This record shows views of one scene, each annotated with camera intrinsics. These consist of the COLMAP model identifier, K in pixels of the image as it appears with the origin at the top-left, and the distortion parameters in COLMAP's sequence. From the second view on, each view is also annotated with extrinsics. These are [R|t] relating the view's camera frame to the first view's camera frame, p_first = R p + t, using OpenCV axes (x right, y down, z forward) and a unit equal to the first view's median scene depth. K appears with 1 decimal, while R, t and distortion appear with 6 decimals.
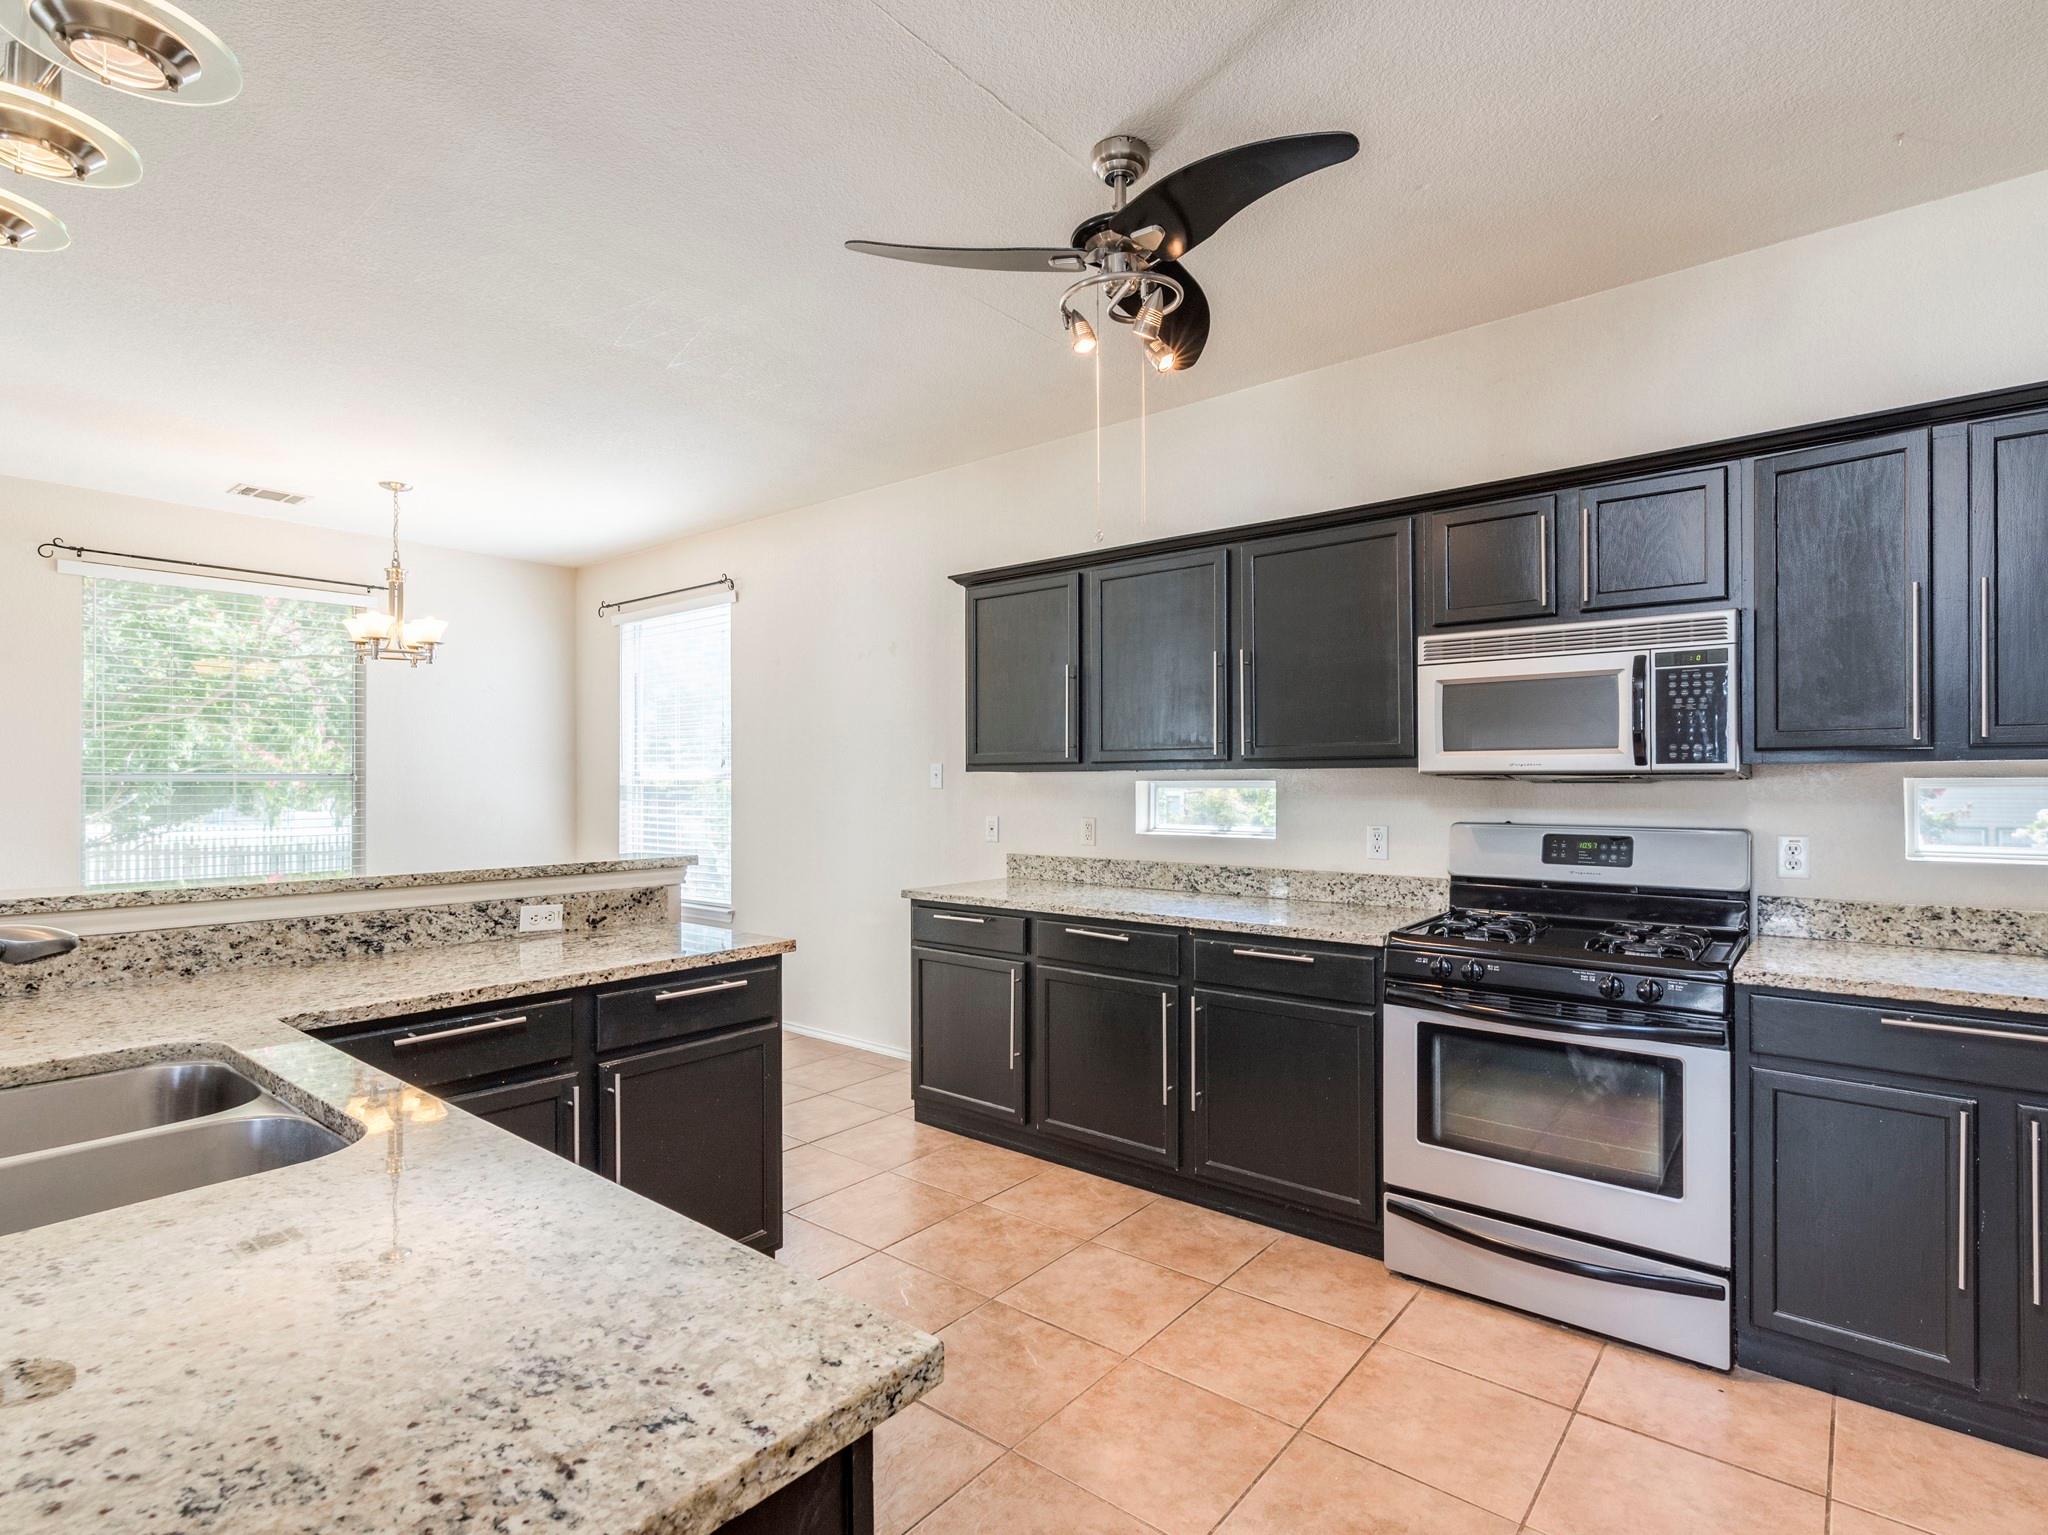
lens RADIAL K [[1017.7, 0, 1042.2], [0, 1017.7, 775.6], [0, 0, 1]] dist [-0.000555, -0.001146]
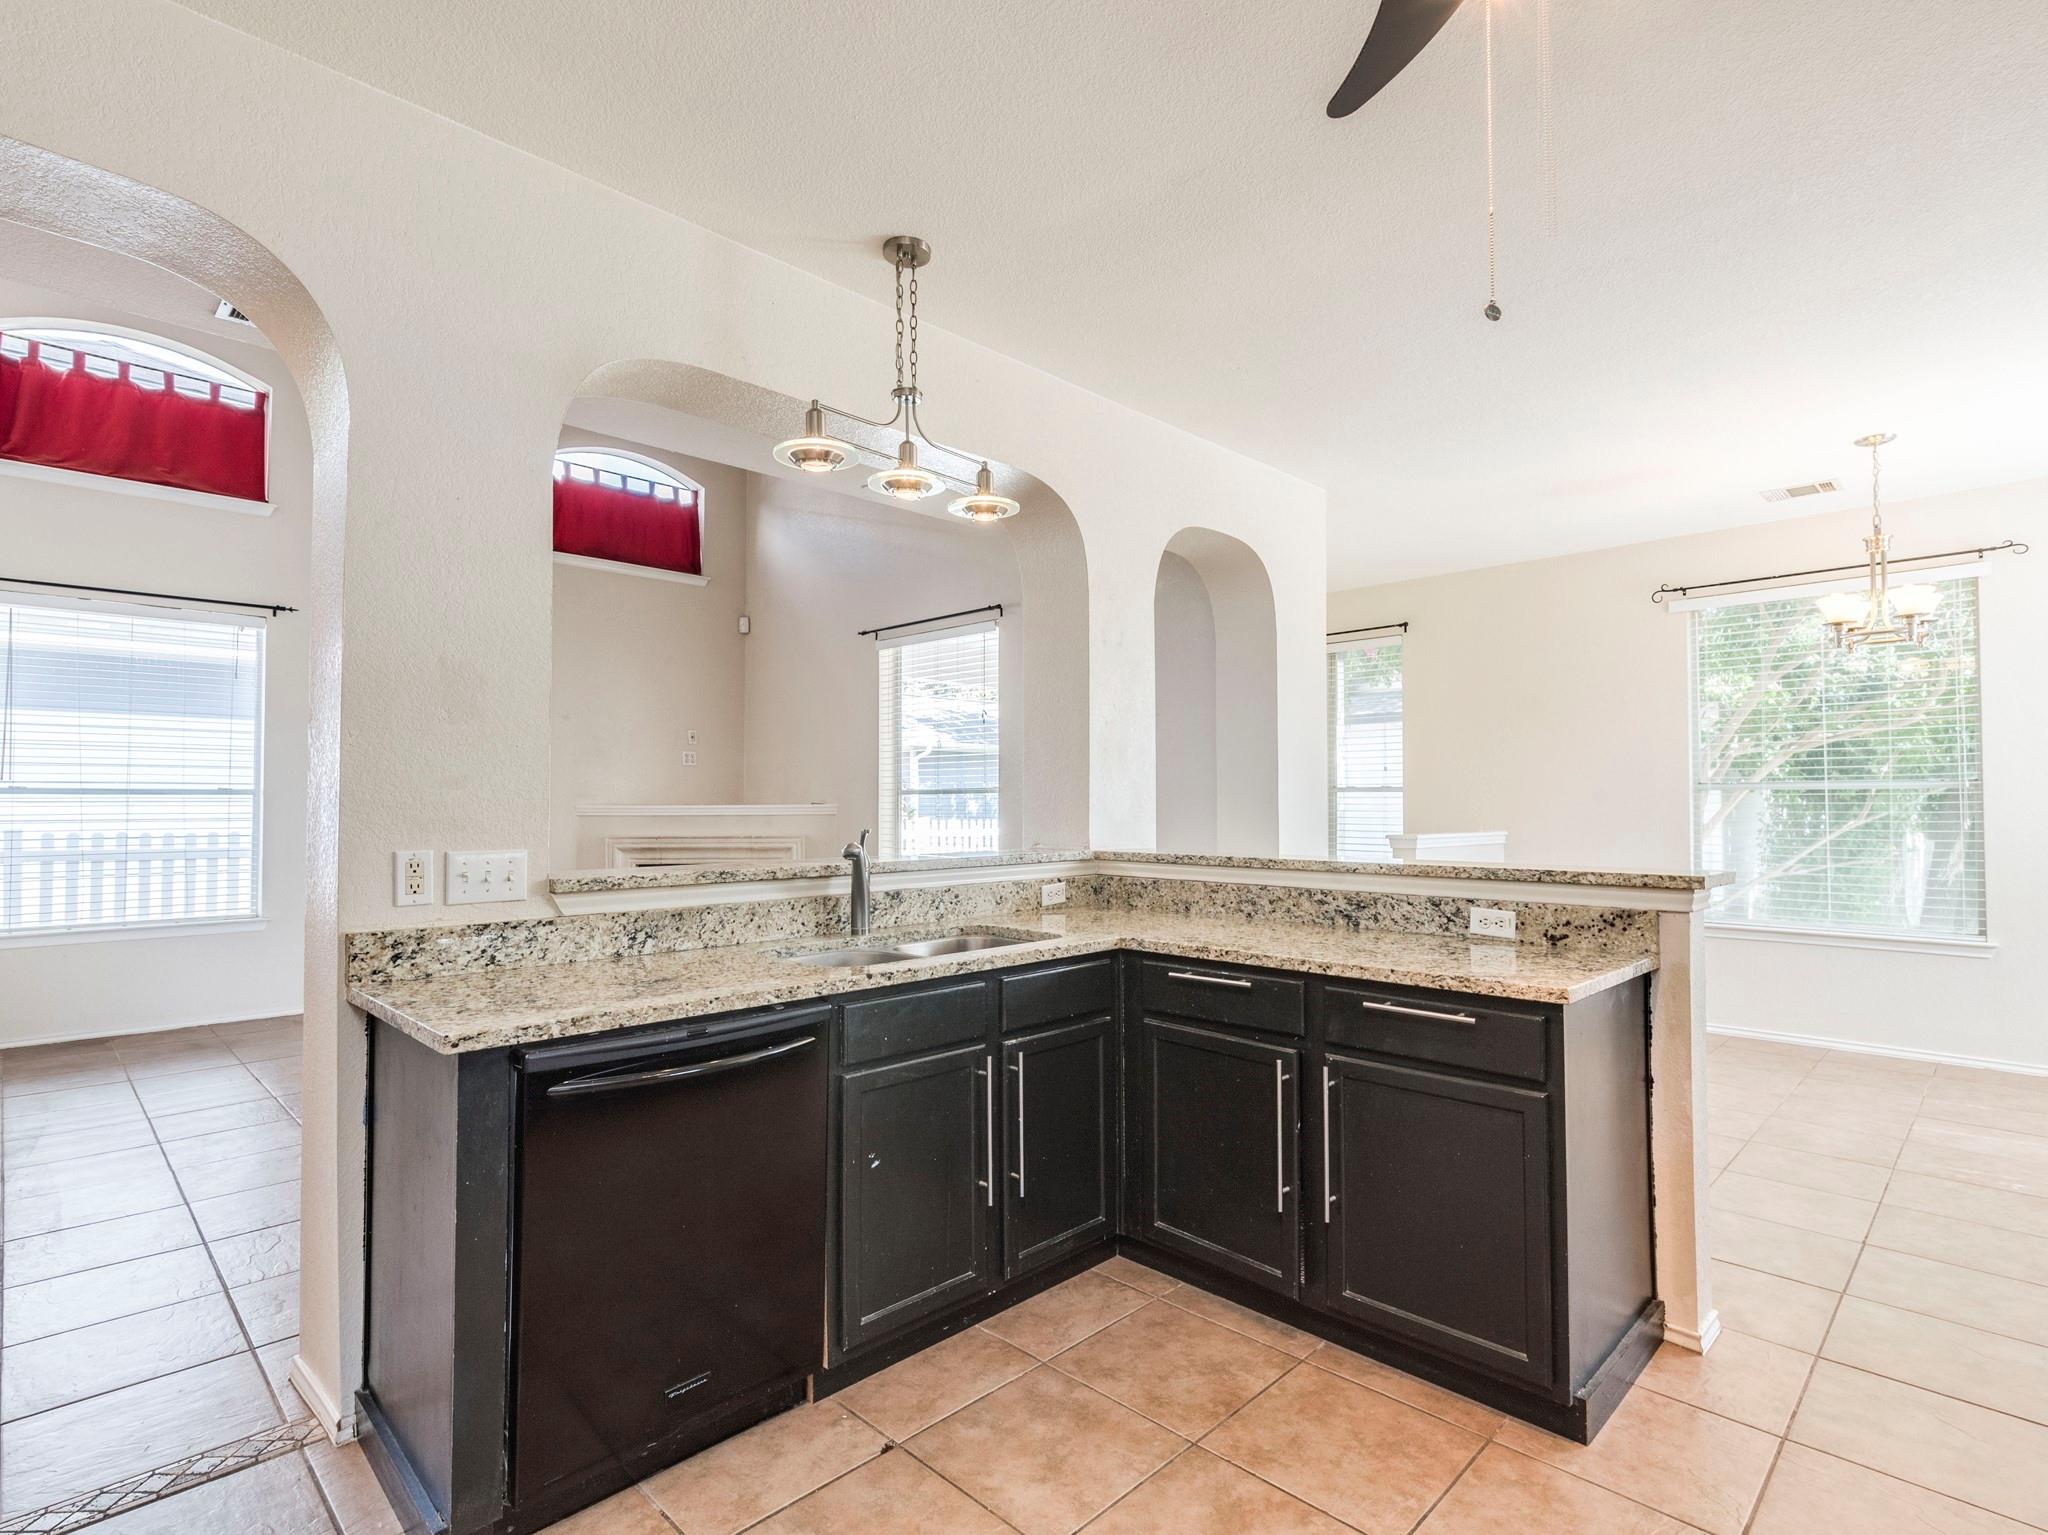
lens RADIAL K [[1041.2, 0, 1032.3], [0, 1041.2, 784.7], [0, 0, 1]] dist [0.003789, -0.000903]
pose [[-0.113025, -0.016170, -0.993461, 0.587811], [0.007250, 0.999828, -0.017098, 0.026840], [0.993566, -0.009135, -0.112889, 0.758927]]
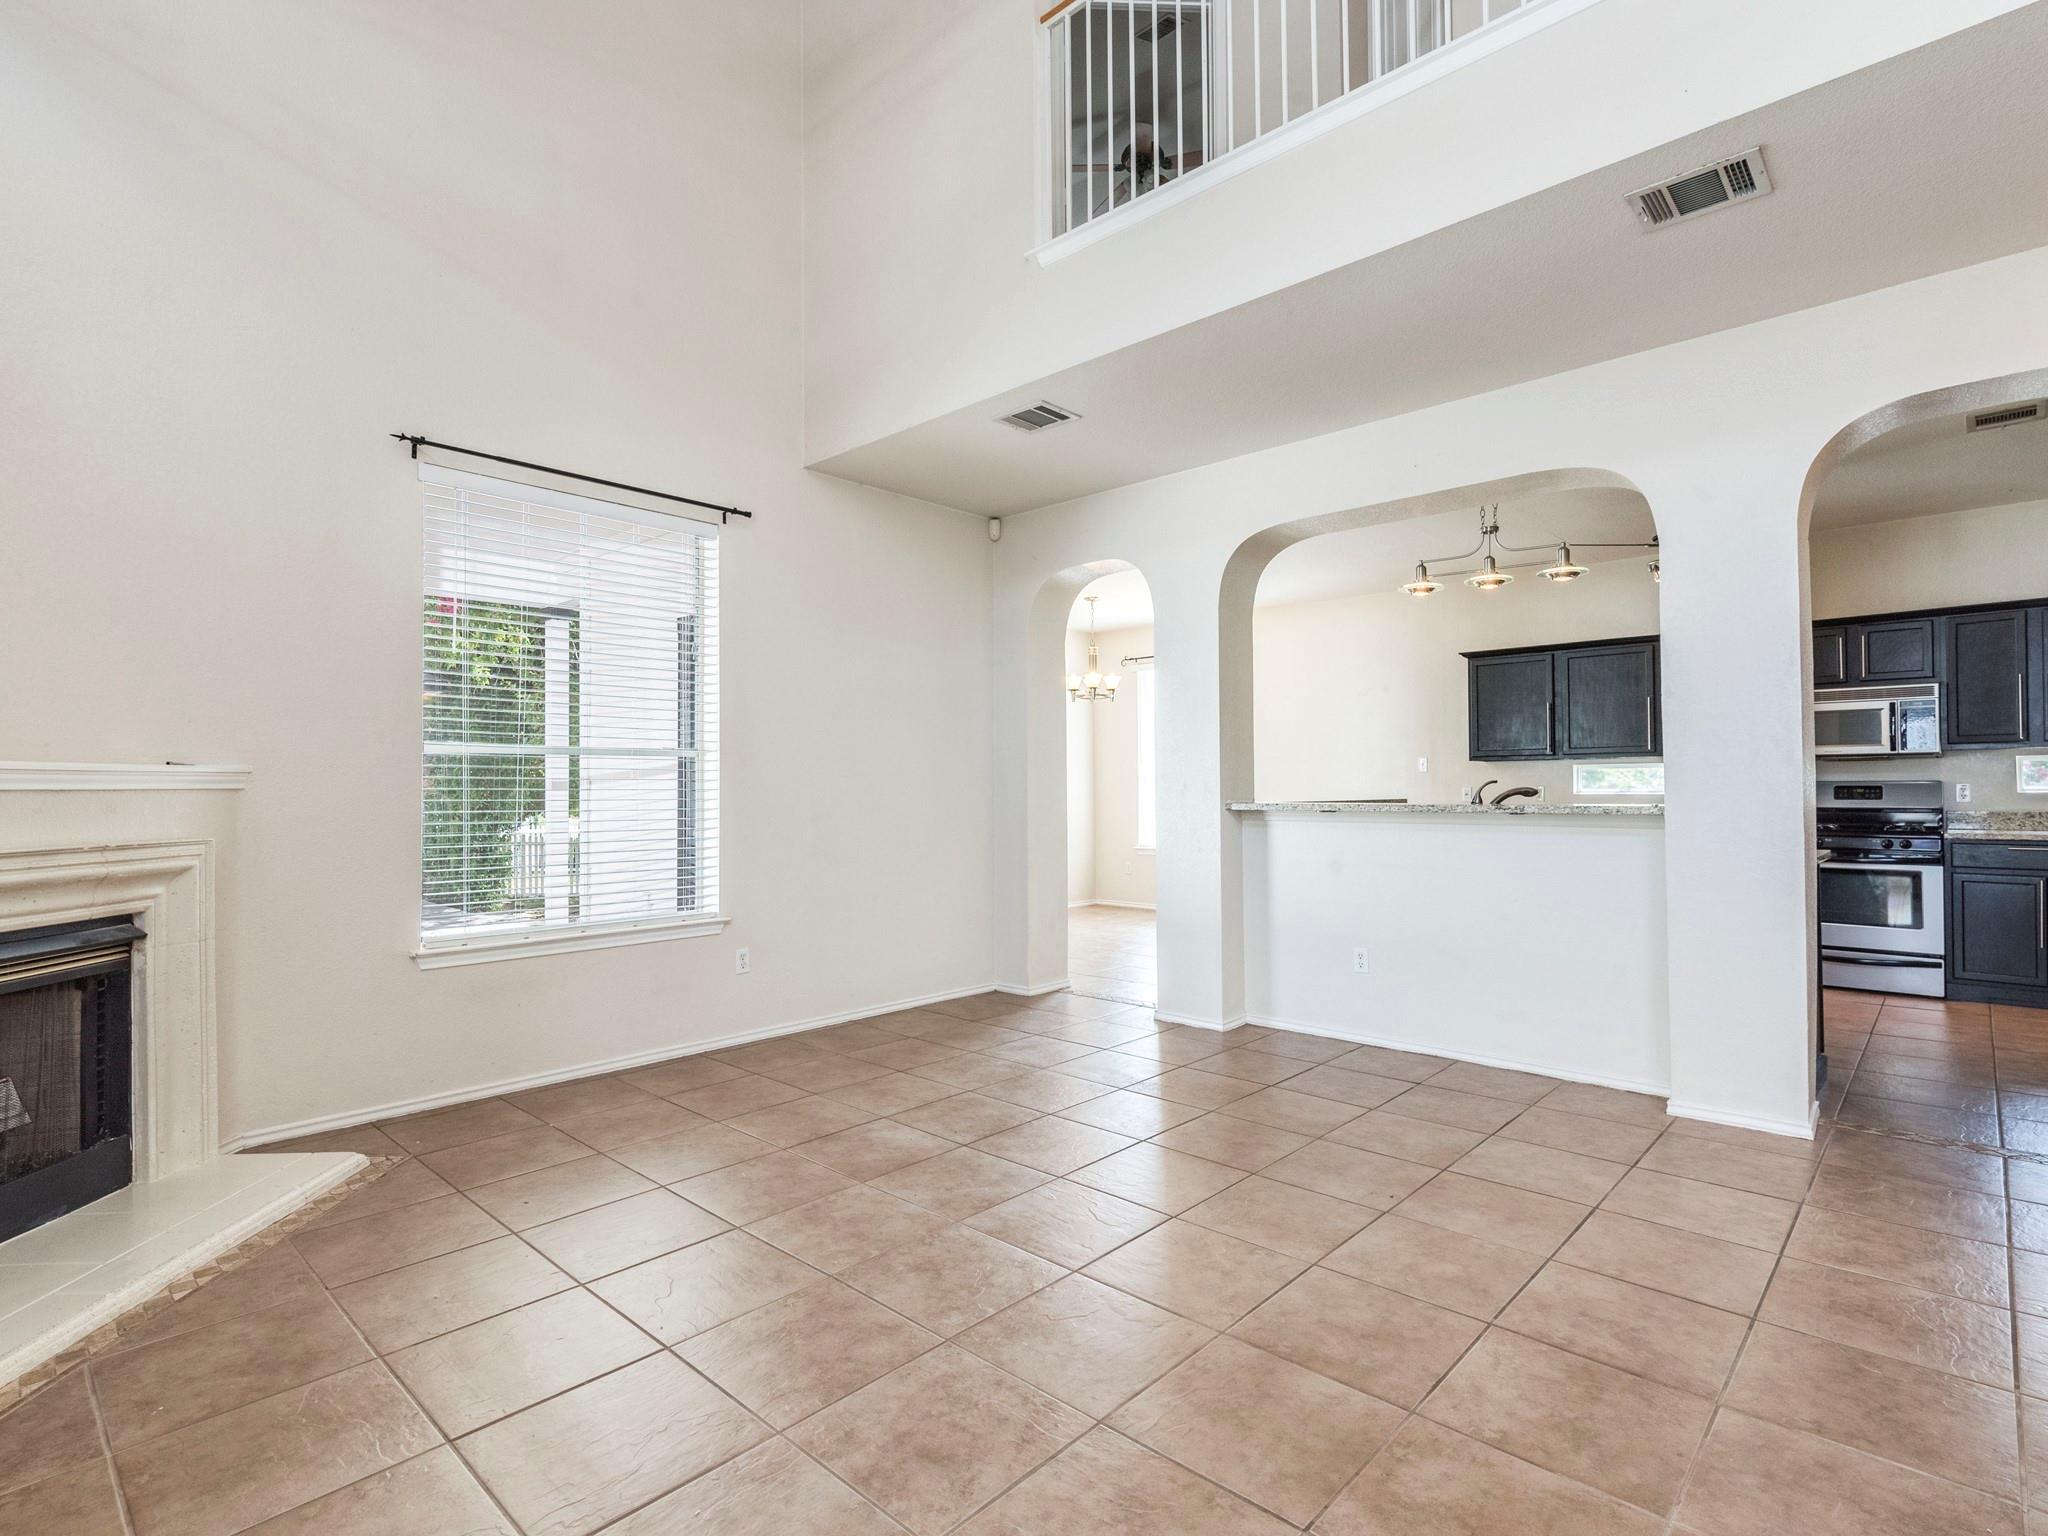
lens RADIAL K [[1017.7, 0, 1042.2], [0, 1017.7, 776.1], [0, 0, 1]] dist [-0.000555, -0.001146]
pose [[0.998239, -0.006126, -0.059009, -1.223146], [0.005583, 0.999941, -0.009357, 0.059040], [0.059062, 0.009011, 0.998214, -1.432608]]
